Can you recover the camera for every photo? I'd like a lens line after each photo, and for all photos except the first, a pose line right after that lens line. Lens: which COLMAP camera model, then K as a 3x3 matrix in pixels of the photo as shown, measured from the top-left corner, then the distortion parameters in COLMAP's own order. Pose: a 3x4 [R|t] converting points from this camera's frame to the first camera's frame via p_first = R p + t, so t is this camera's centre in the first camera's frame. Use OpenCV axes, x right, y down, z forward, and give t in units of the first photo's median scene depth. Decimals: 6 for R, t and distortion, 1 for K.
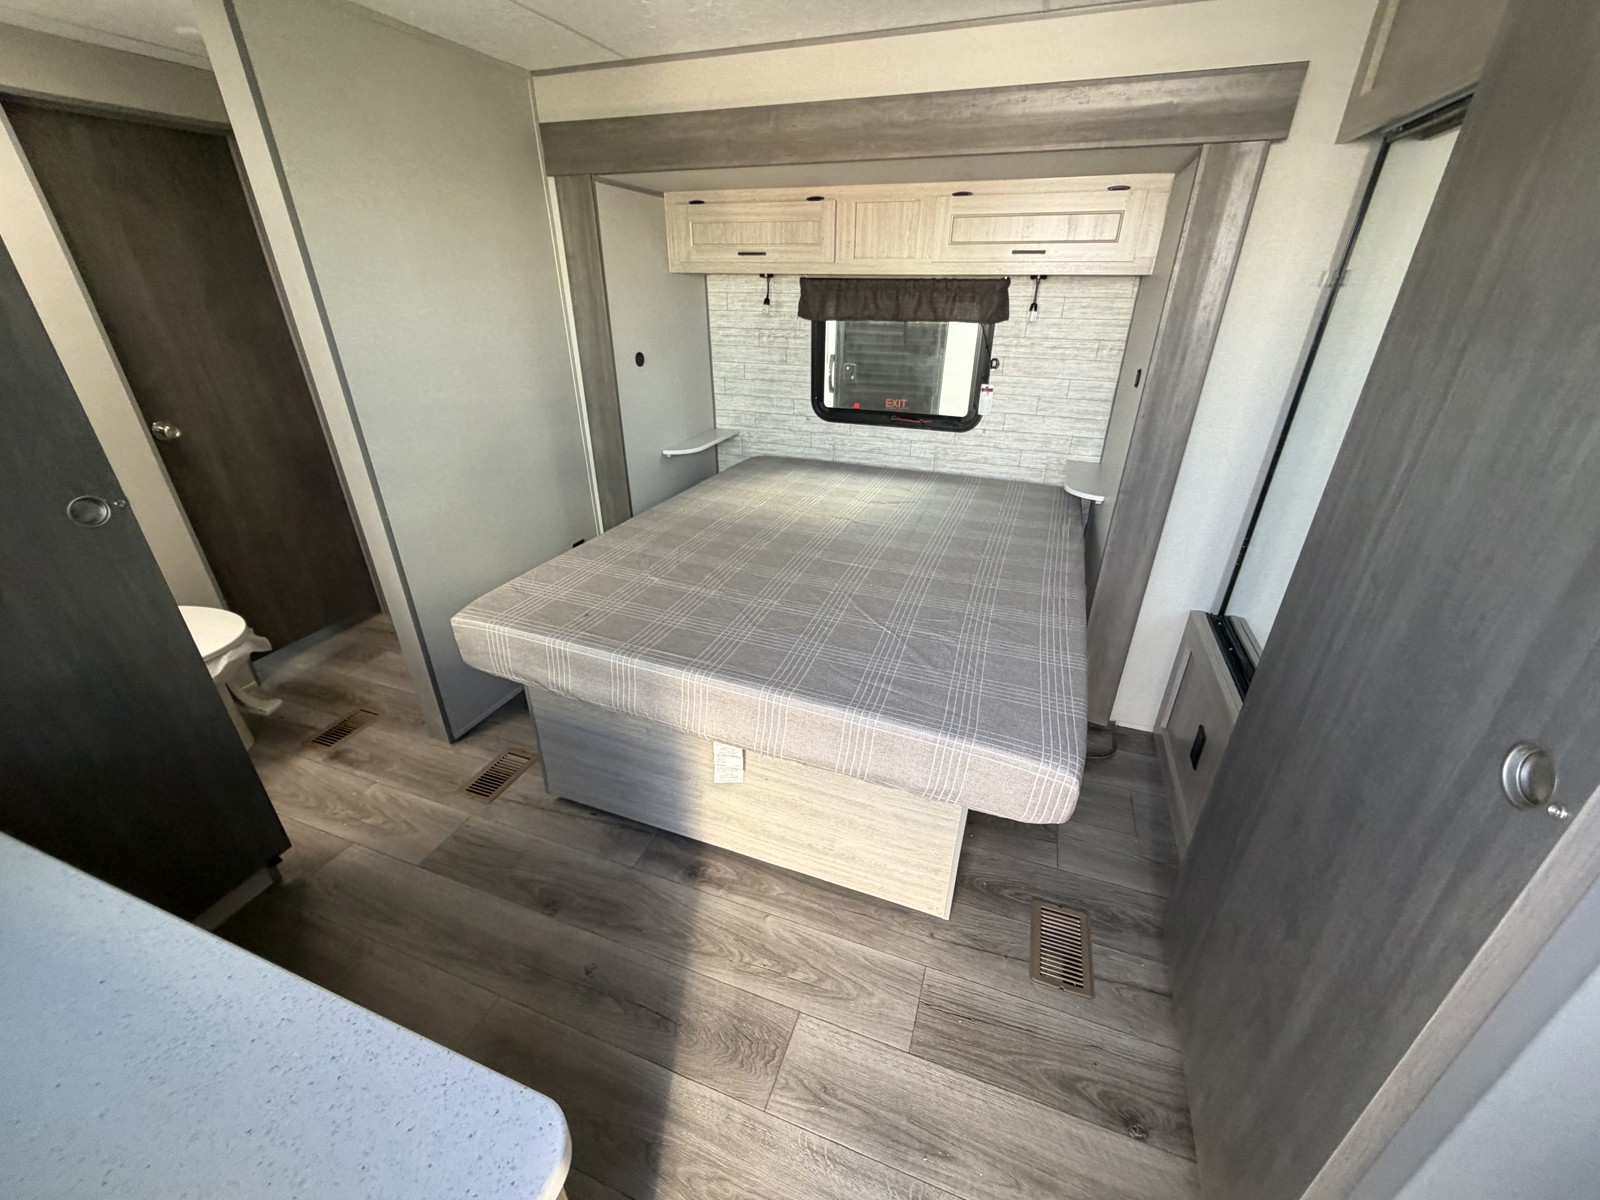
lens RADIAL K [[640.0, 0, 798.0], [0, 640.0, 600.5], [0, 0, 1]] dist [0.000976, 0.000079]
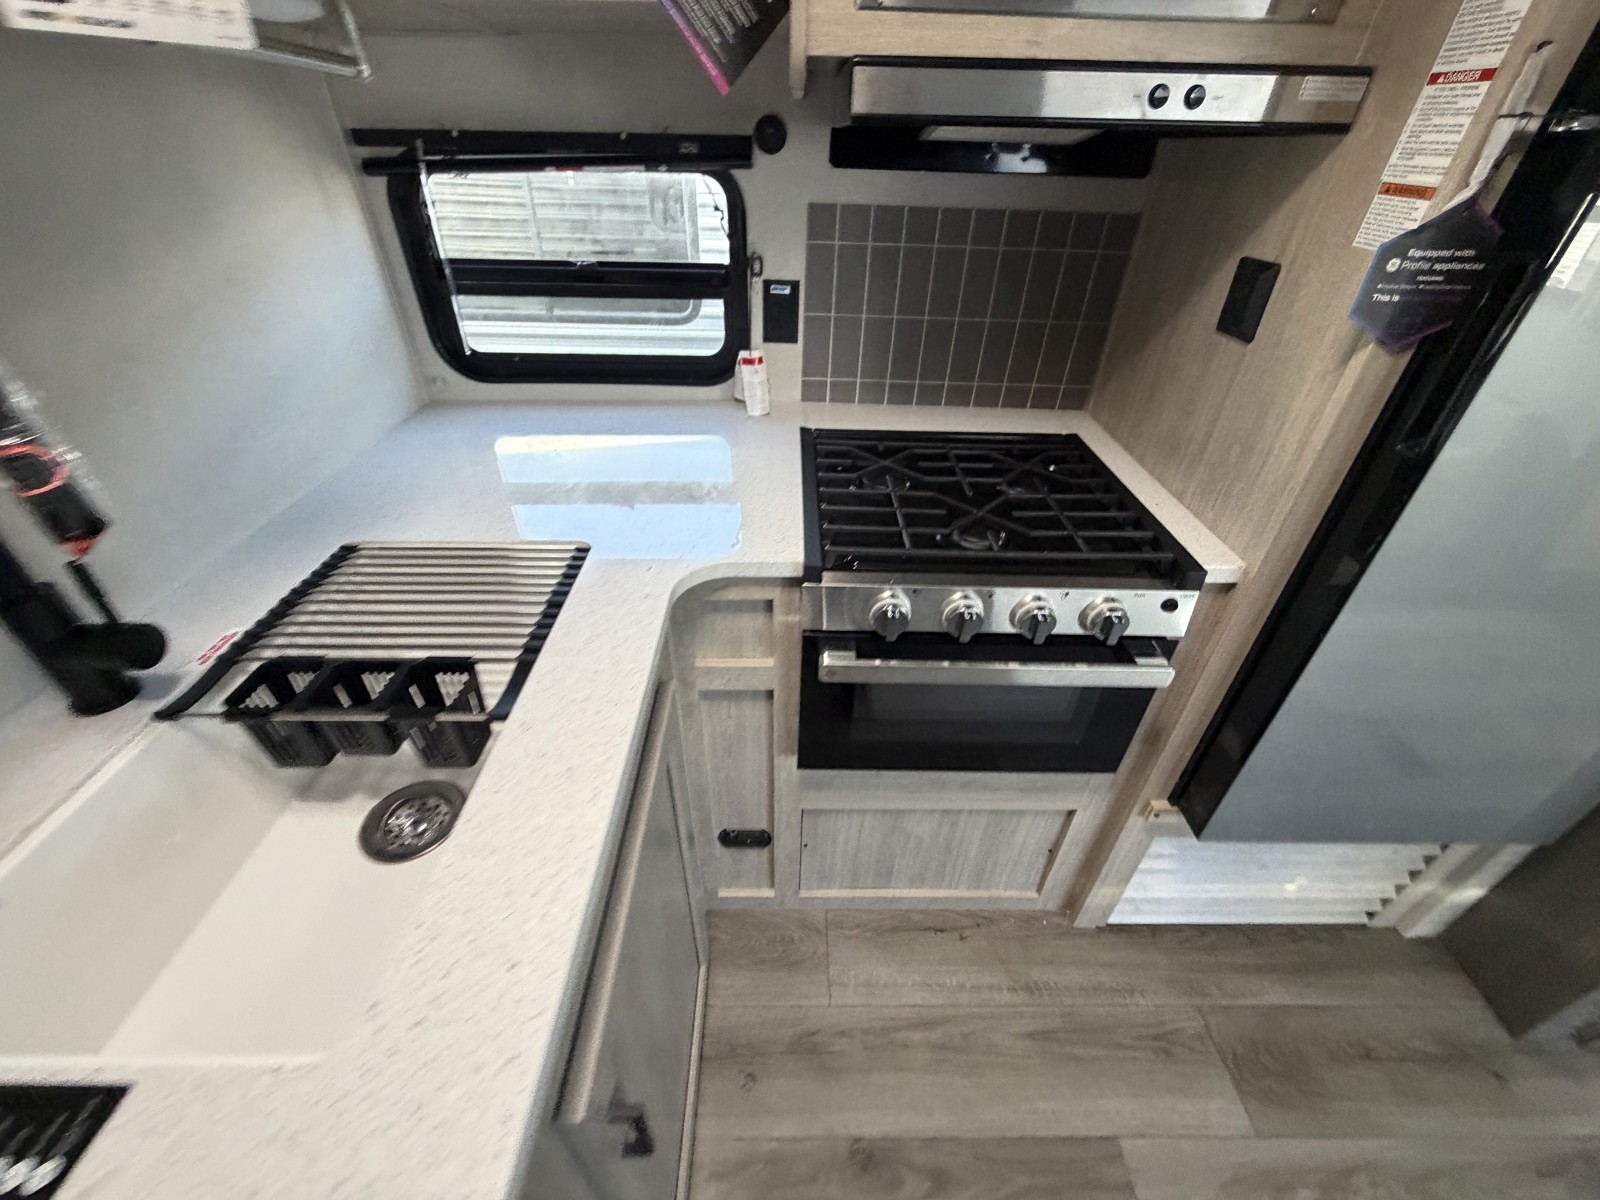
lens RADIAL K [[640.0, 0, 798.8], [0, 640.0, 600.6], [0, 0, 1]] dist [0.000976, 0.000079]
pose [[-0.933855, 0.189696, -0.303199, 0.457024], [-0.179654, 0.484233, 0.856296, -0.165732], [0.309255, 0.854127, -0.418124, 0.437239]]
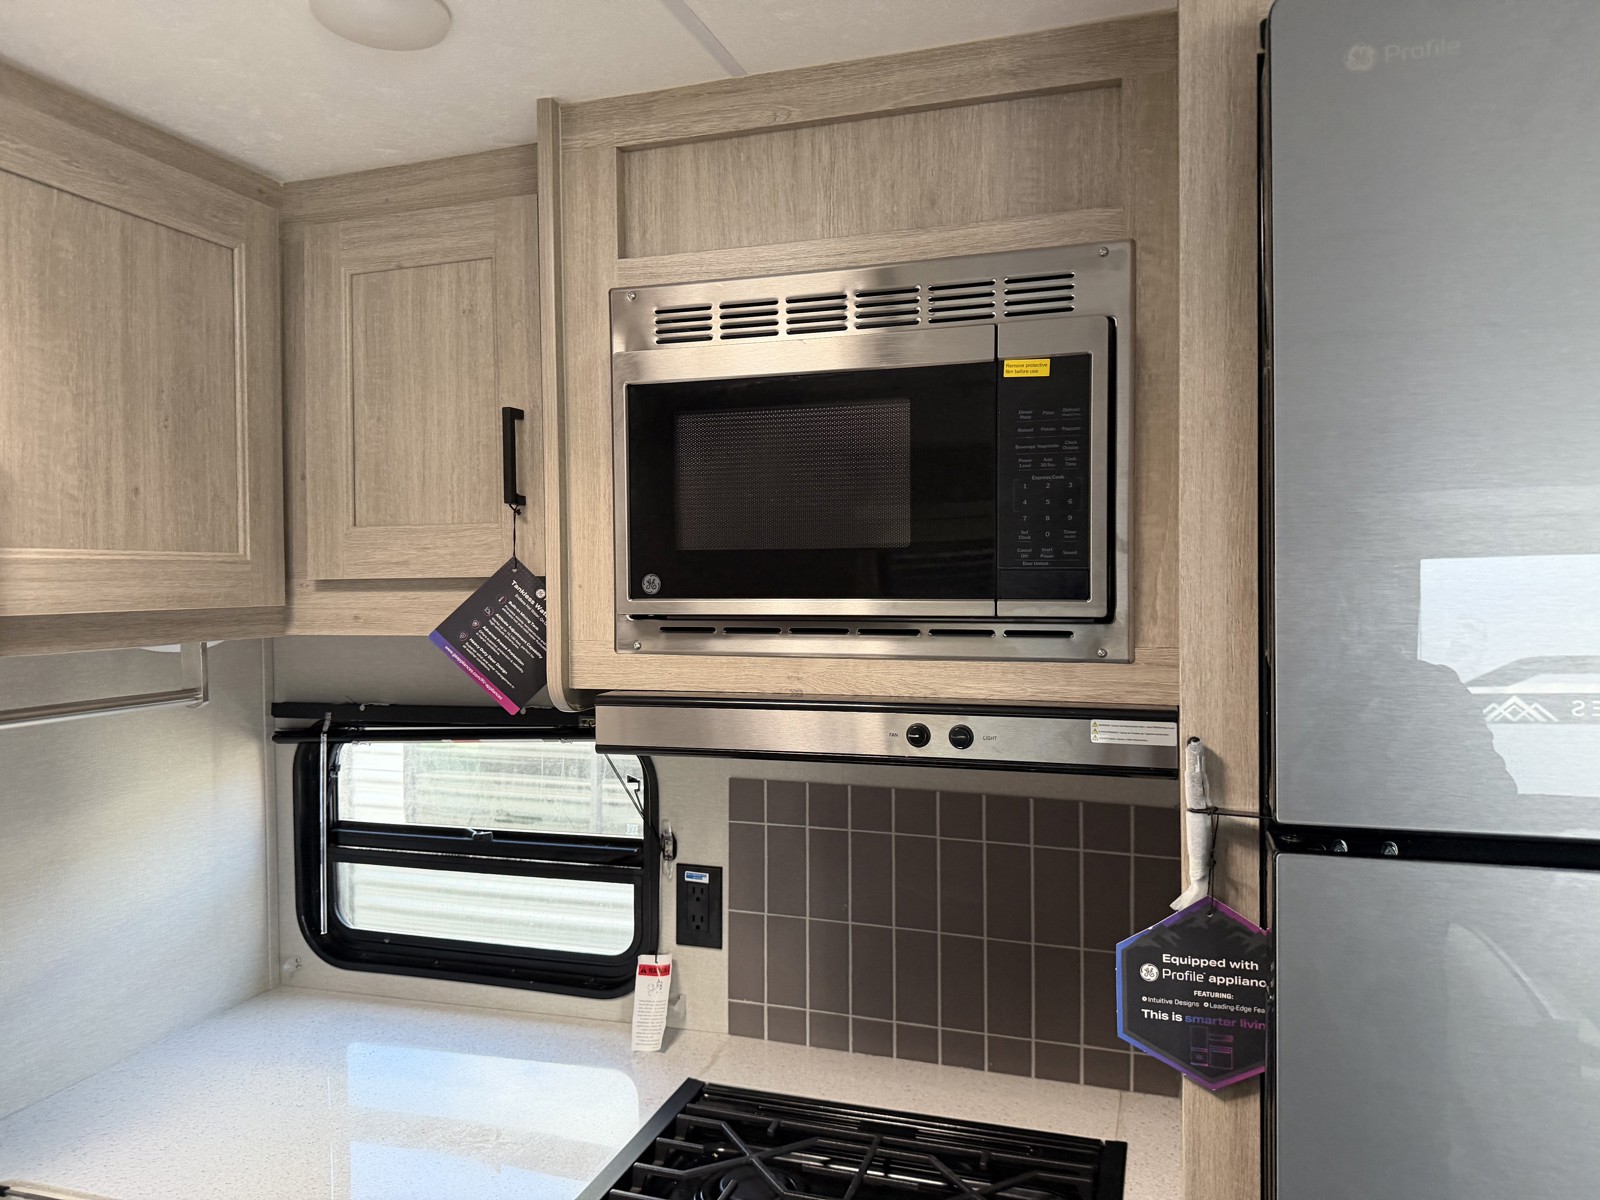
lens RADIAL K [[1133.9, 0, 797.8], [0, 1133.9, 588.6], [0, 0, 1]] dist [0.057366, -0.086196]
pose [[-0.999154, 0.004882, -0.040831, 0.185909], [-0.014243, 0.890388, 0.454980, -0.336097], [0.038577, 0.455177, -0.889565, 0.550949]]
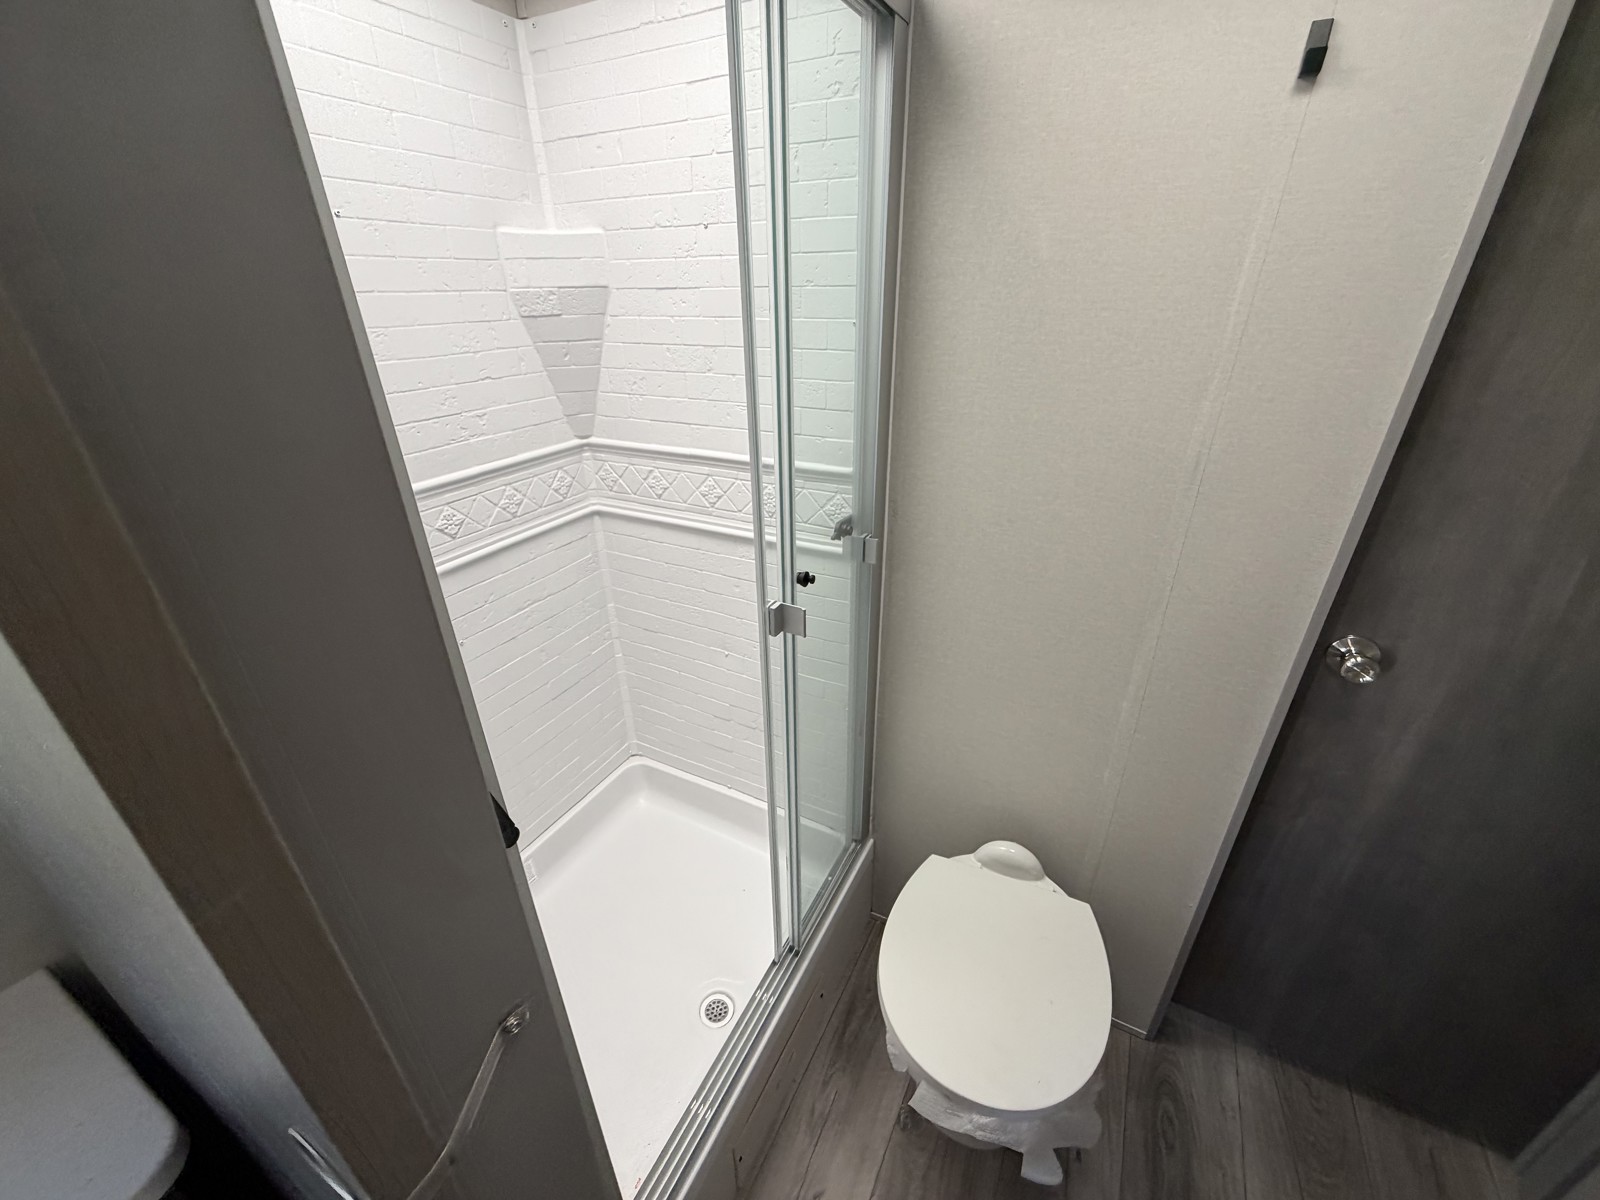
lens RADIAL K [[640.0, 0, 796.0], [0, 640.0, 600.6], [0, 0, 1]] dist [0.000976, 0.000079]
pose [[-0.134149, 0.440984, -0.887433, -0.618185], [-0.433917, 0.778971, 0.452681, -0.370870], [0.890910, 0.445799, 0.086852, 0.662223]]
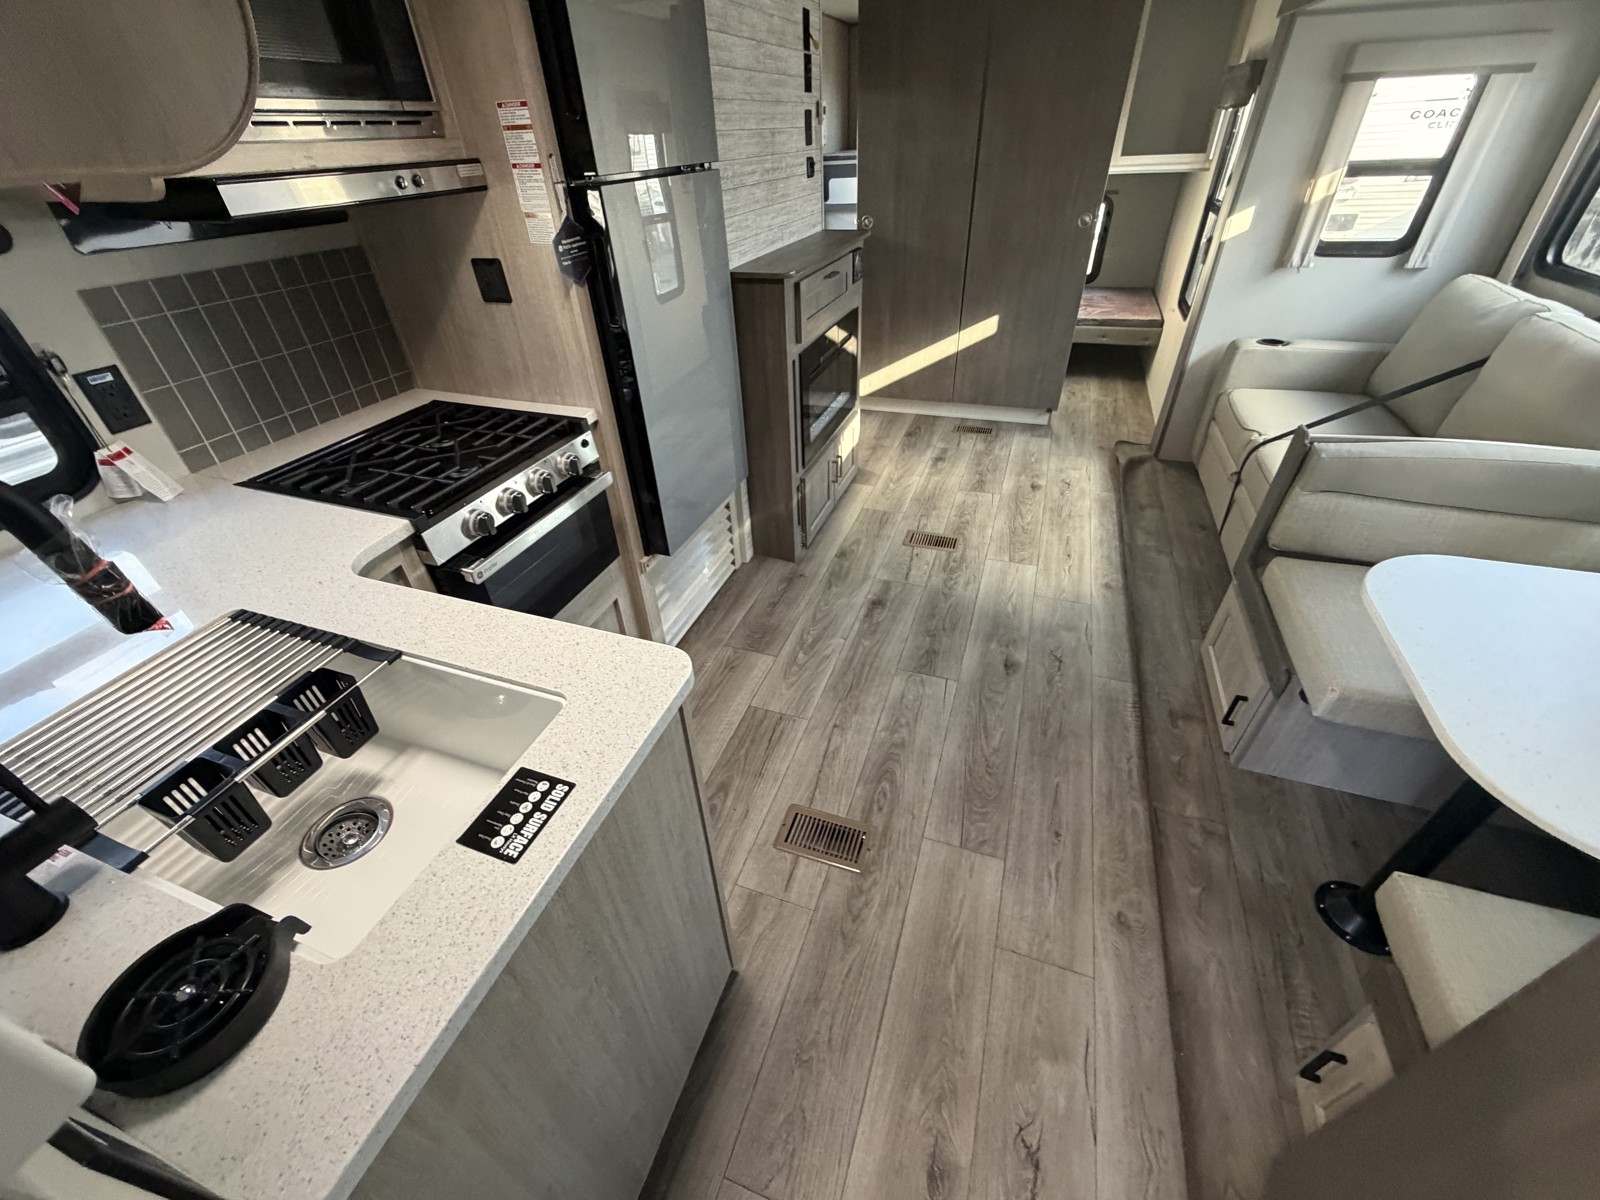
lens RADIAL K [[640.0, 0, 795.8], [0, 640.0, 606.0], [0, 0, 1]] dist [0.000976, 0.000079]
pose [[0.006215, 0.597588, -0.801779, 0.860808], [-0.416132, 0.730618, 0.541324, -0.229564], [0.909283, 0.330281, 0.253216, 0.438640]]
